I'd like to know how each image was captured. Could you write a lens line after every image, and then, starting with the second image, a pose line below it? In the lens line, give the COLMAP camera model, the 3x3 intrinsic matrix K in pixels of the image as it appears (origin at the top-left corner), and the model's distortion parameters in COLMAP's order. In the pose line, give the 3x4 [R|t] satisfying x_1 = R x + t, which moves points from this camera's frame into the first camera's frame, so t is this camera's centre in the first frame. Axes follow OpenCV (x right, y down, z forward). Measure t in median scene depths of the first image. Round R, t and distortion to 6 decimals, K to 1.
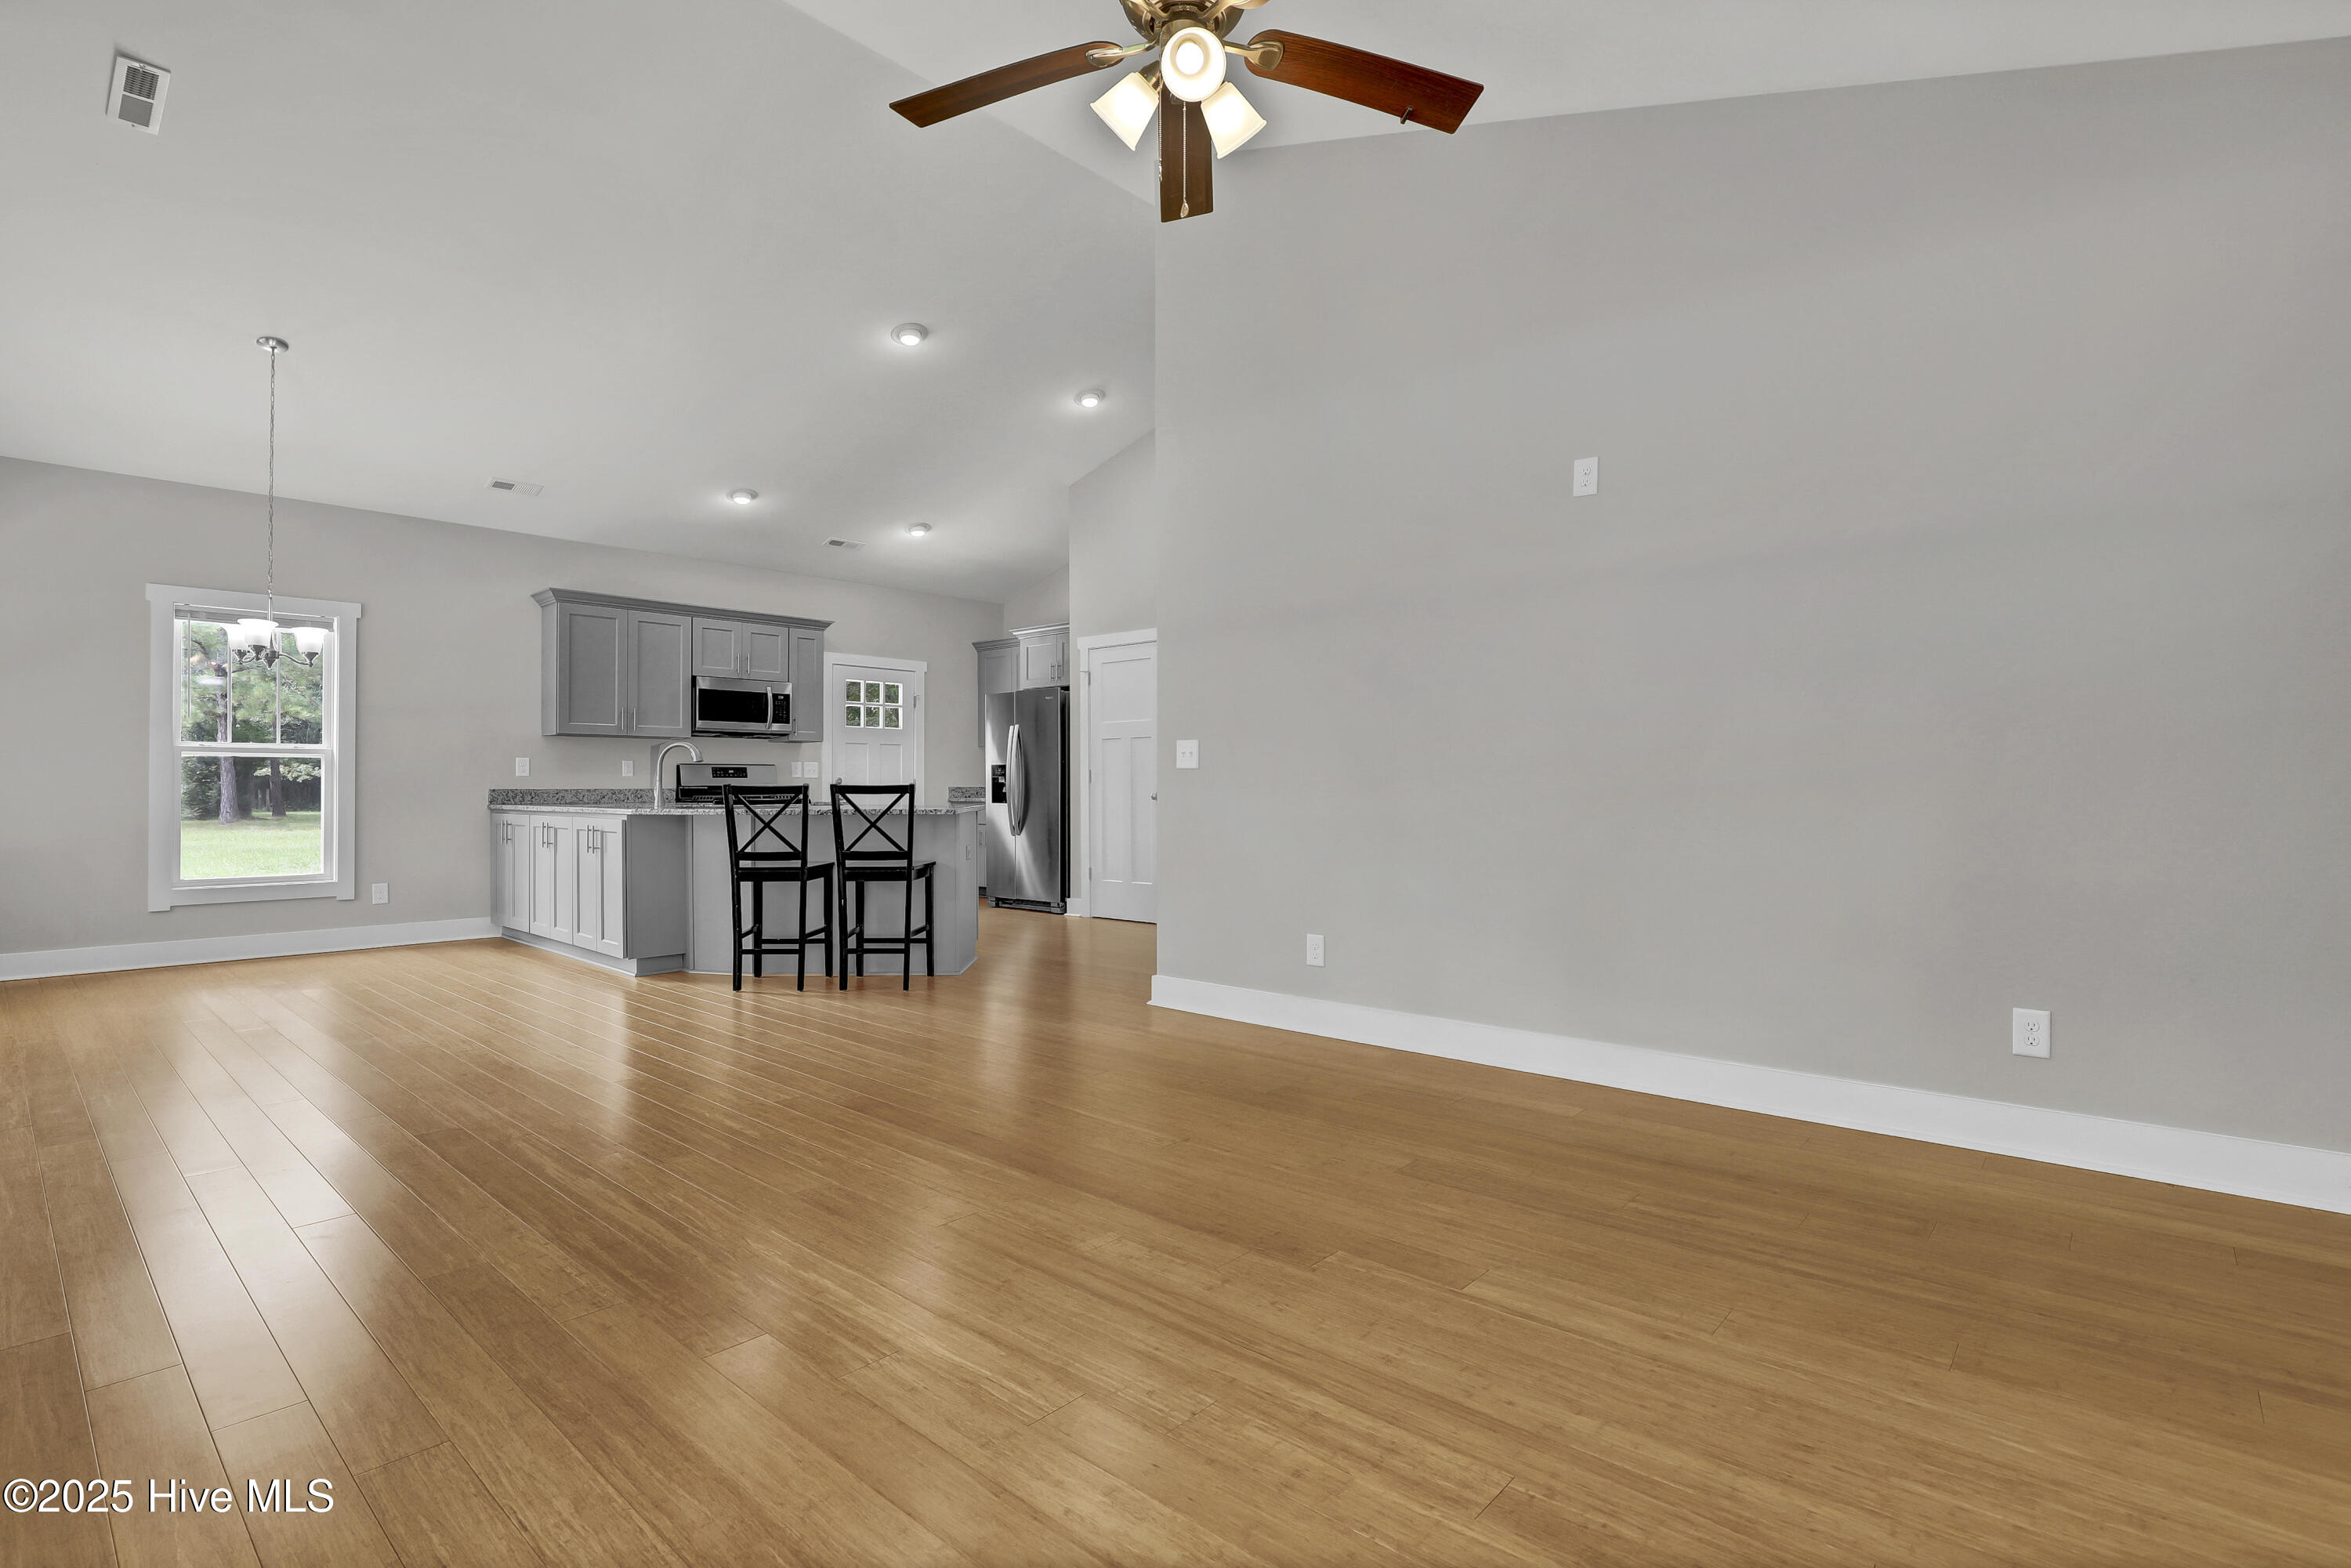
lens RADIAL K [[1115.4, 0, 1198.9], [0, 1115.4, 752.4], [0, 0, 1]] dist [-0.032076, 0.004107]
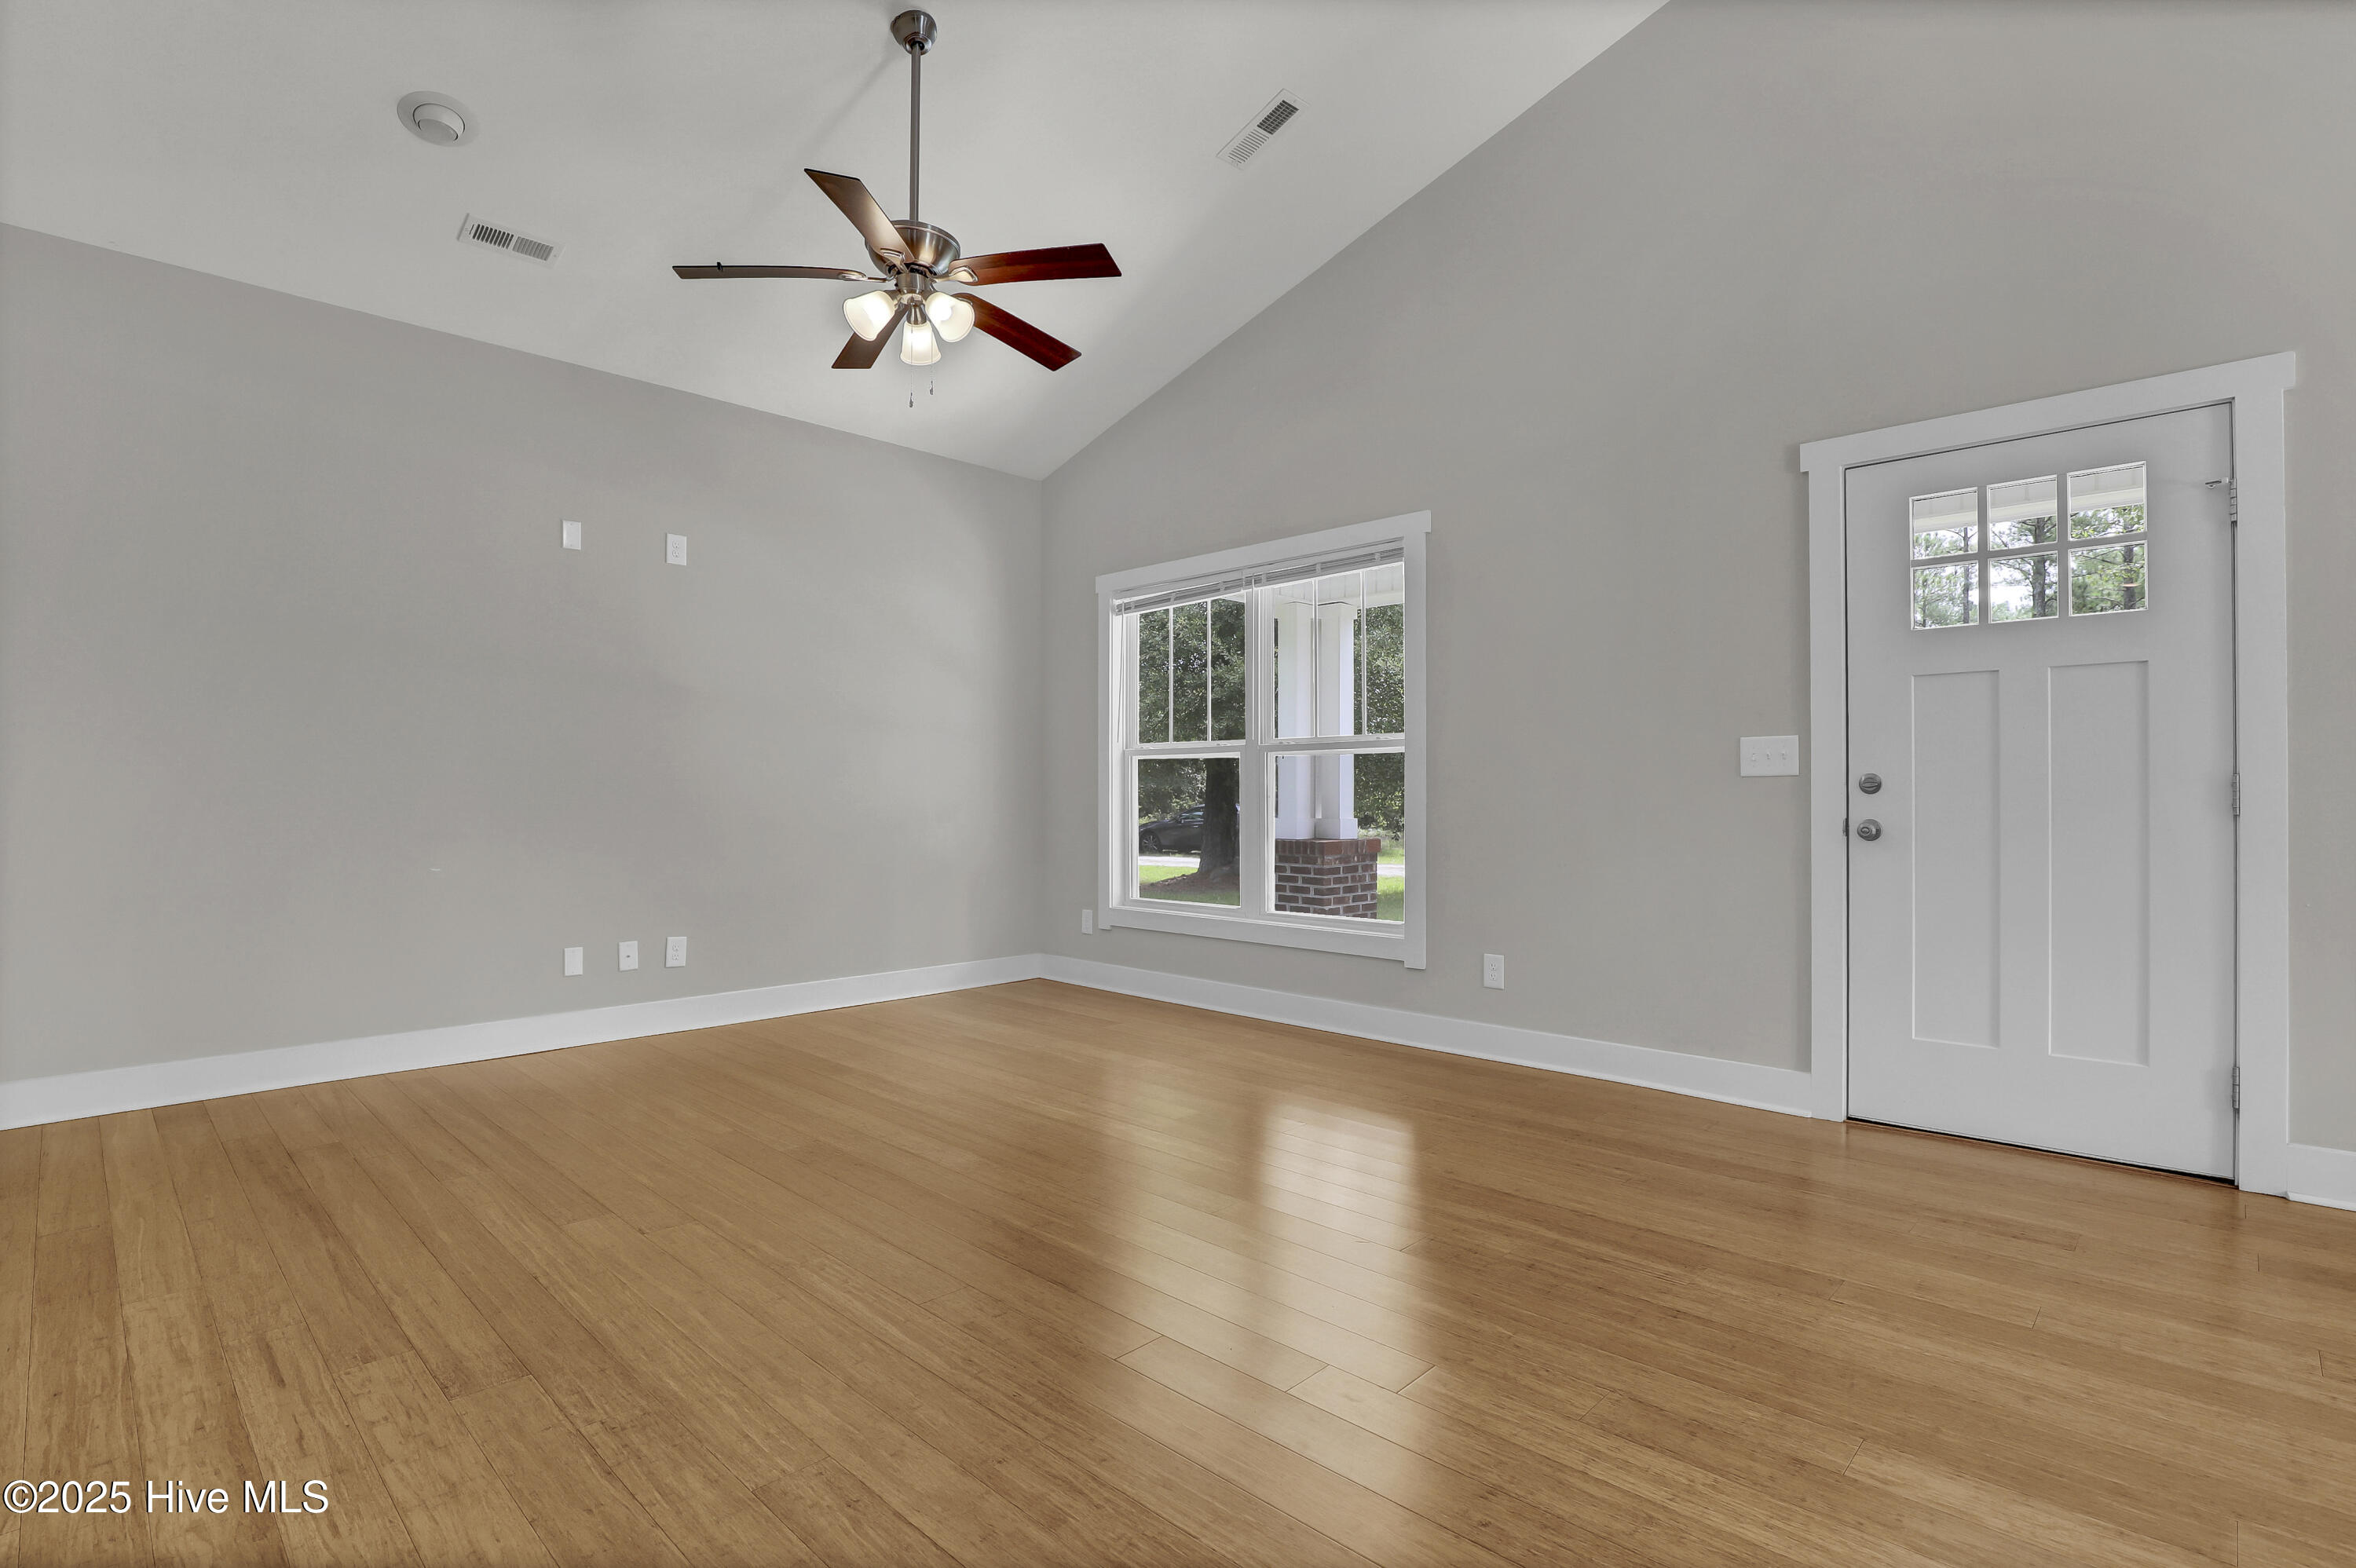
lens RADIAL K [[1117.8, 0, 1208.9], [0, 1117.8, 800.4], [0, 0, 1]] dist [-0.032076, 0.004107]
pose [[-0.999346, 0.001845, 0.036111, -0.127742], [0.000823, 0.999599, -0.028311, 0.021514], [-0.036148, -0.028262, -0.998947, 0.685480]]
